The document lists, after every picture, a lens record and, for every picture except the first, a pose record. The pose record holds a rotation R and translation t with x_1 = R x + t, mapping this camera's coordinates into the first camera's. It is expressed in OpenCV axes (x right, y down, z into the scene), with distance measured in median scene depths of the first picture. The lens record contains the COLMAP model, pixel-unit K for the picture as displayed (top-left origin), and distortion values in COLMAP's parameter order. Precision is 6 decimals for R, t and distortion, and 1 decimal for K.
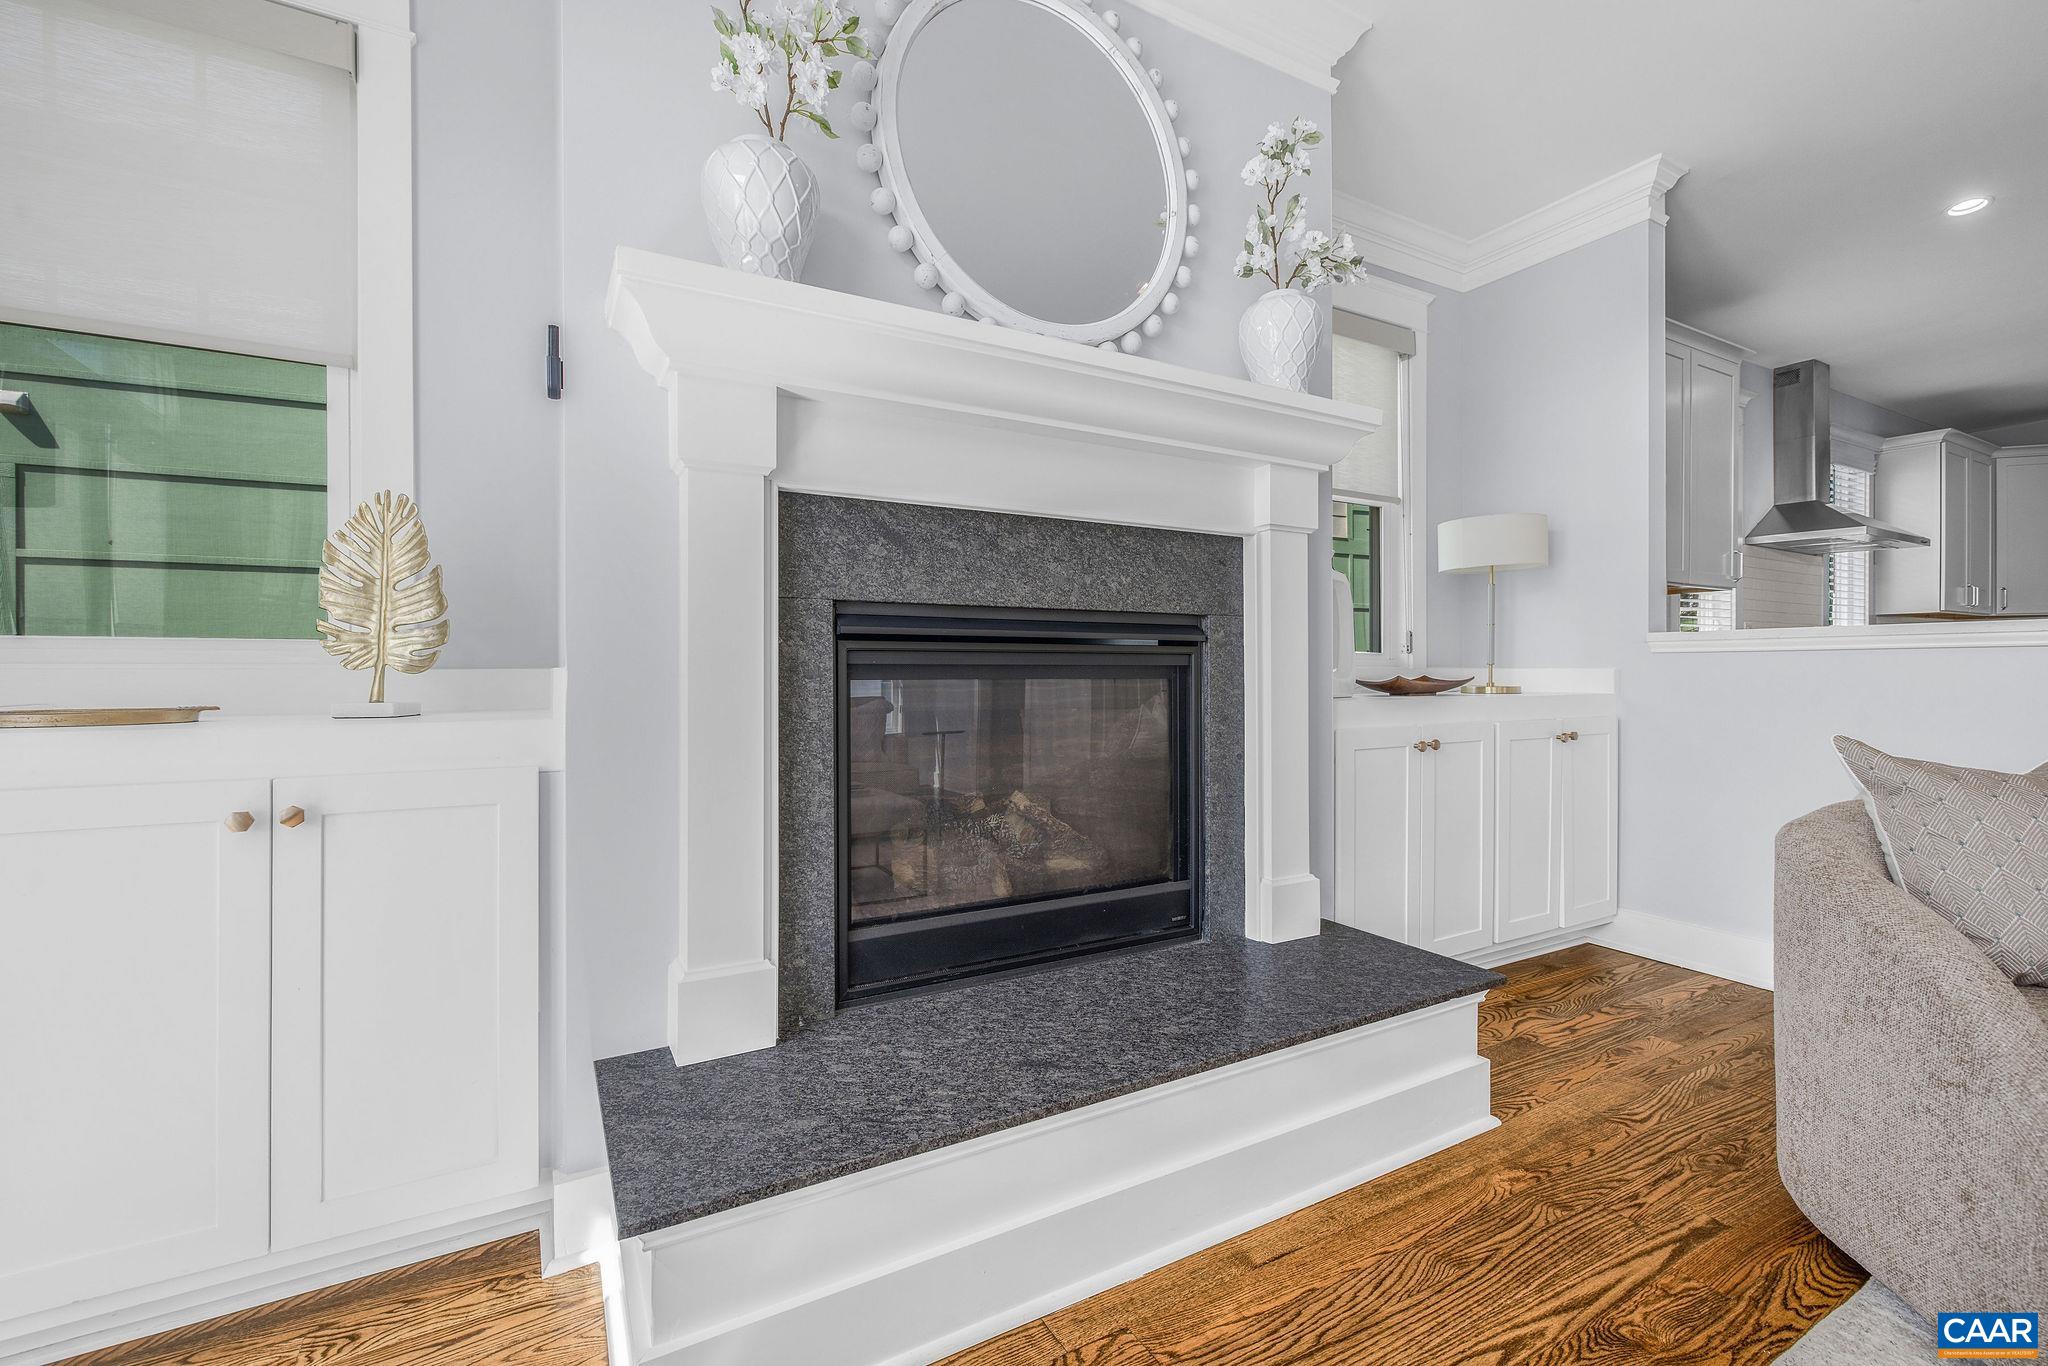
lens RADIAL K [[873.5, 0, 1018.1], [0, 873.5, 673.7], [0, 0, 1]] dist [0.001515, 0.000114]
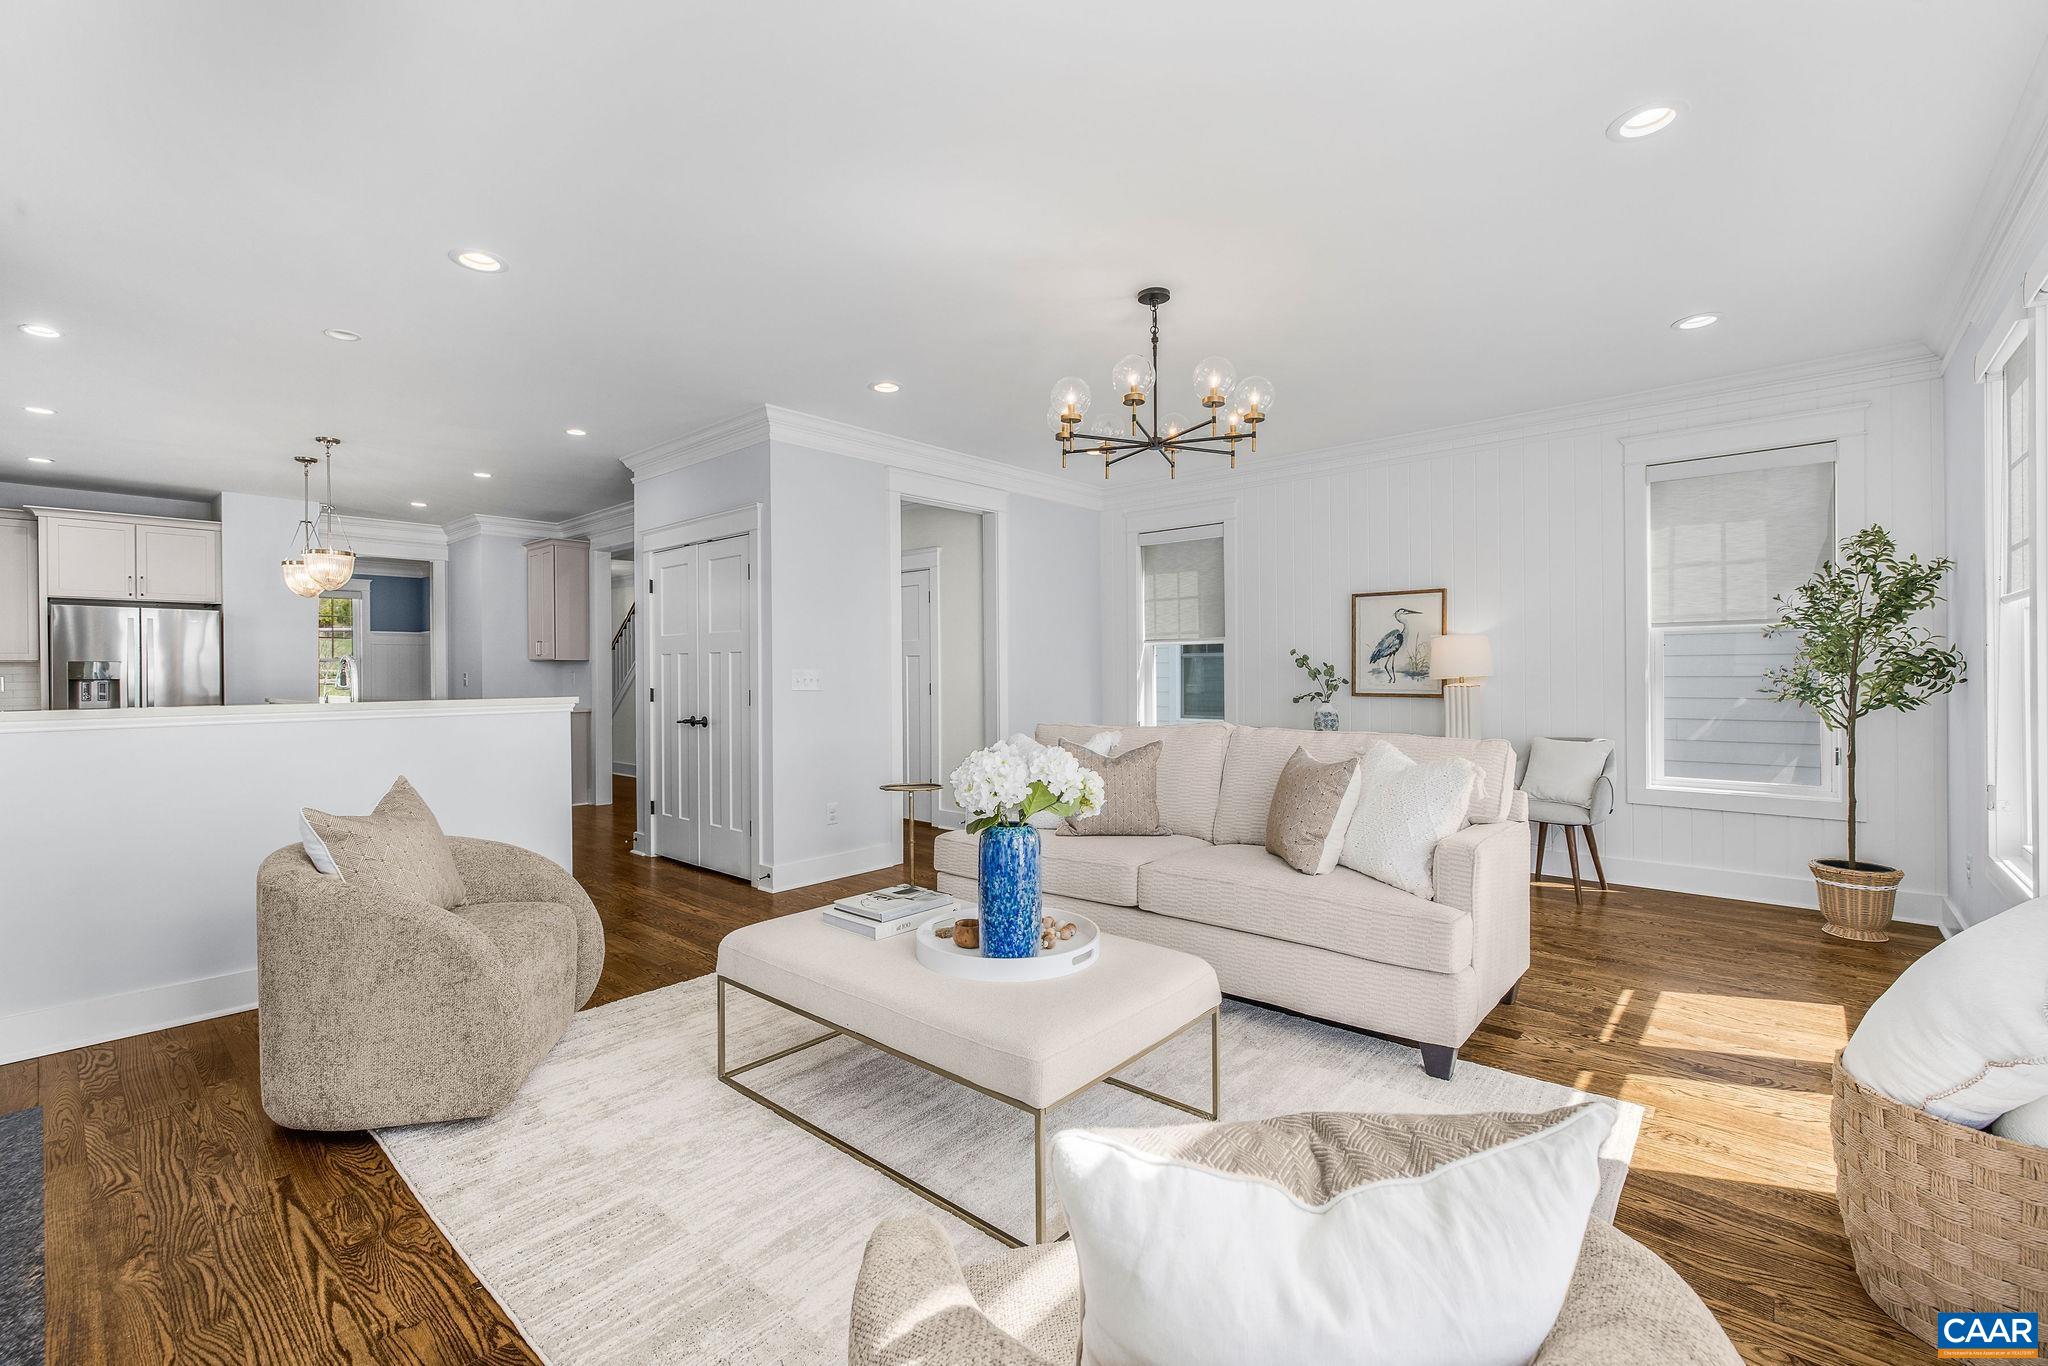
lens RADIAL K [[873.5, 0, 1018.1], [0, 873.5, 673.7], [0, 0, 1]] dist [0.001515, 0.000114]
pose [[-0.333045, 0.004406, 0.942900, -0.799743], [0.014812, 0.999890, 0.000559, -0.127132], [-0.942794, 0.014152, -0.333074, 0.340784]]
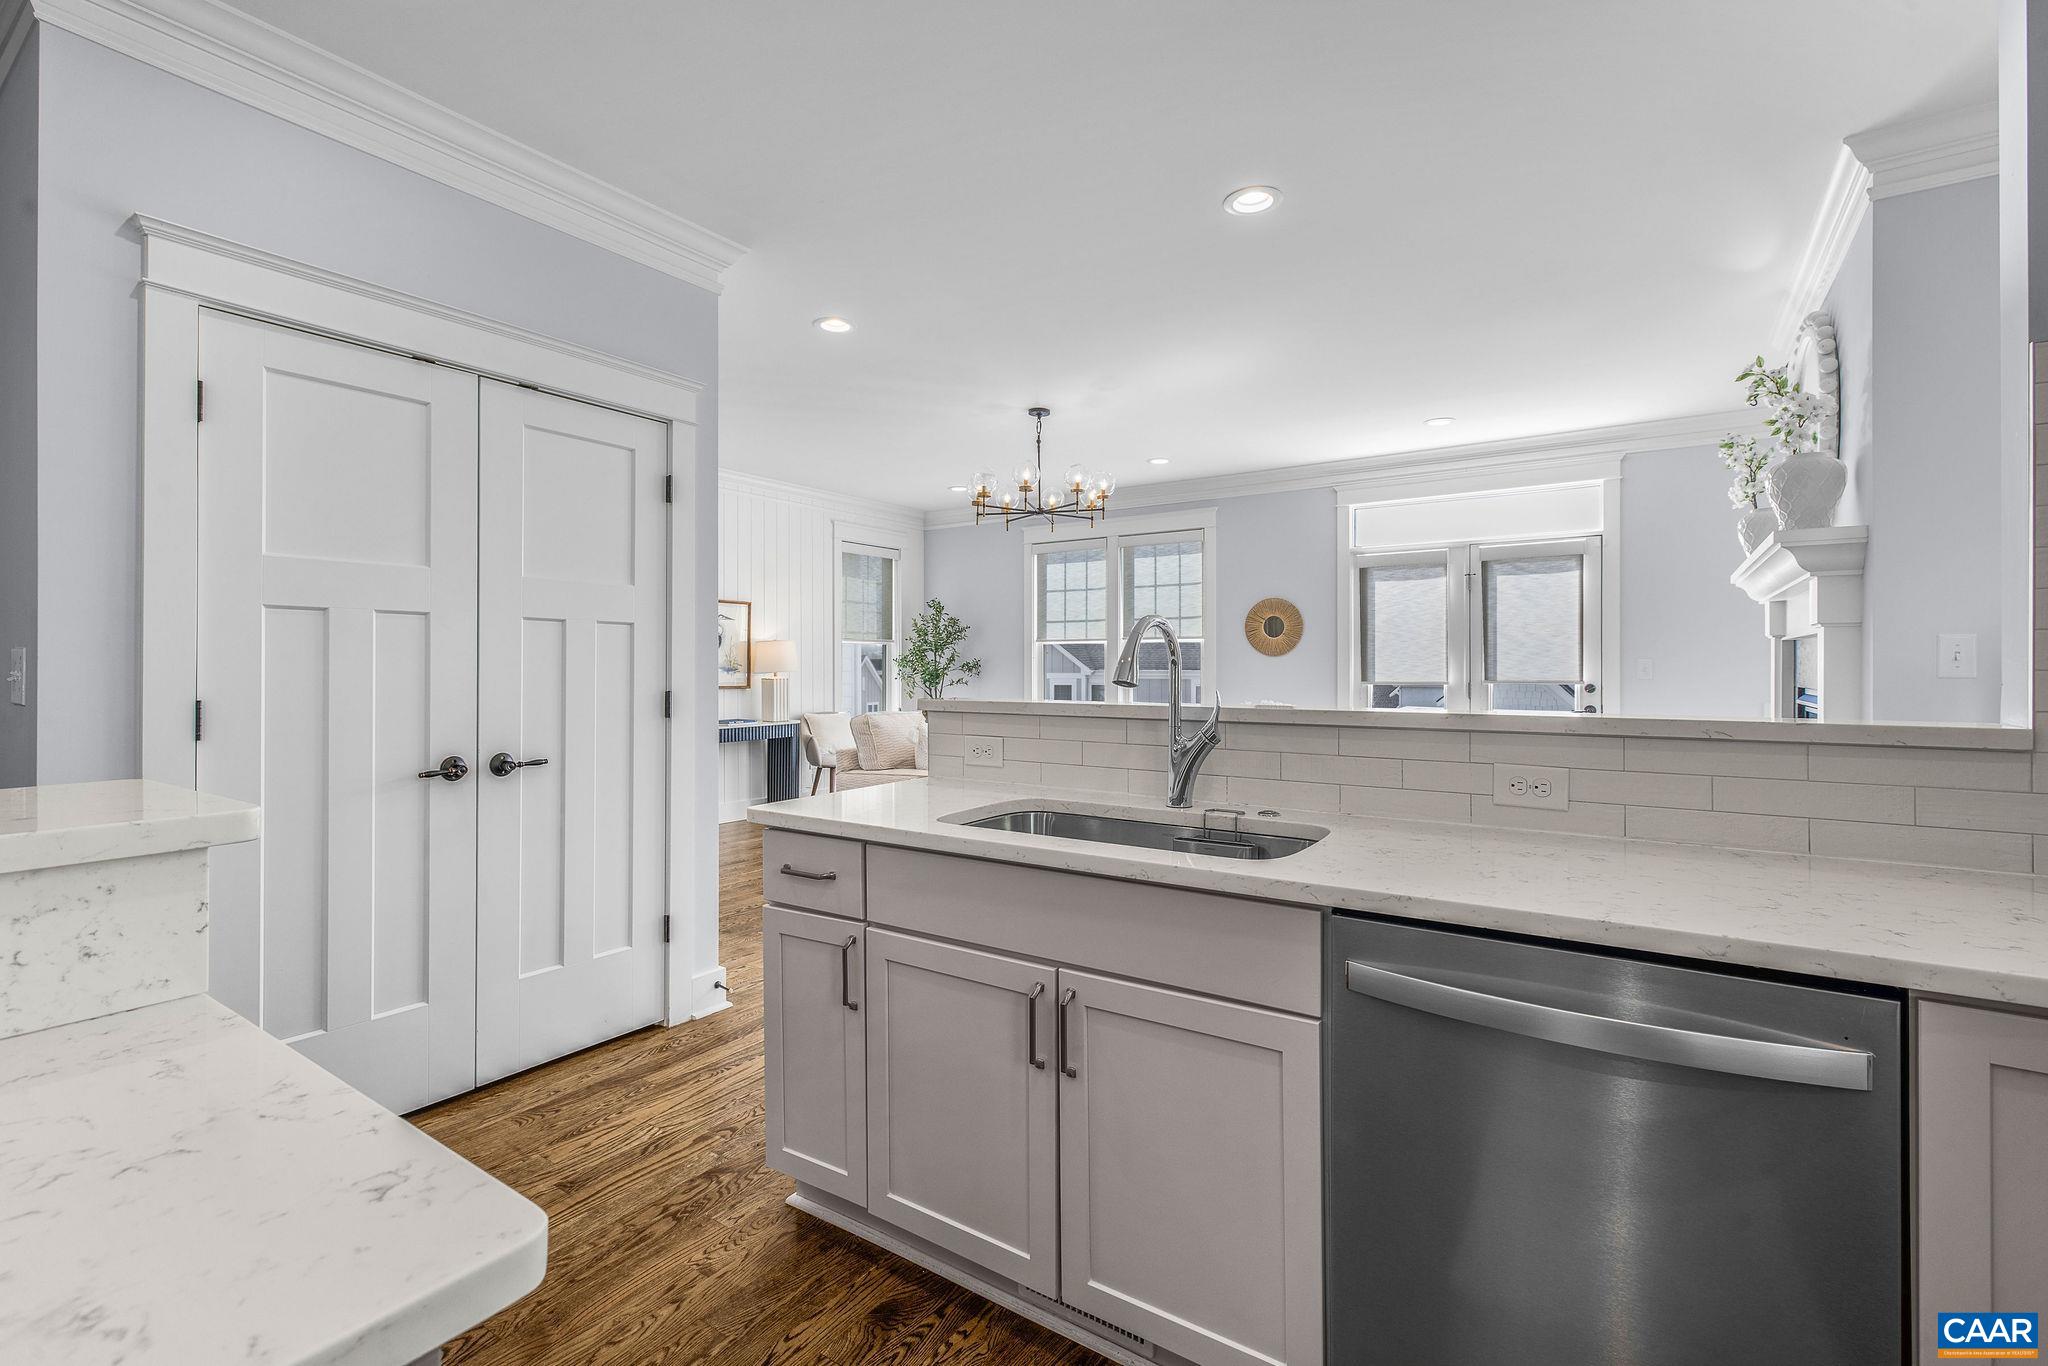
lens RADIAL K [[915.0, 0, 1008.8], [0, 915.0, 660.9], [0, 0, 1]] dist [0.001921, 0.000198]
pose [[-0.898028, -0.003647, -0.439923, 2.579775], [-0.003884, 0.999992, -0.000361, -0.142273], [0.439921, 0.001385, -0.898035, 2.191943]]
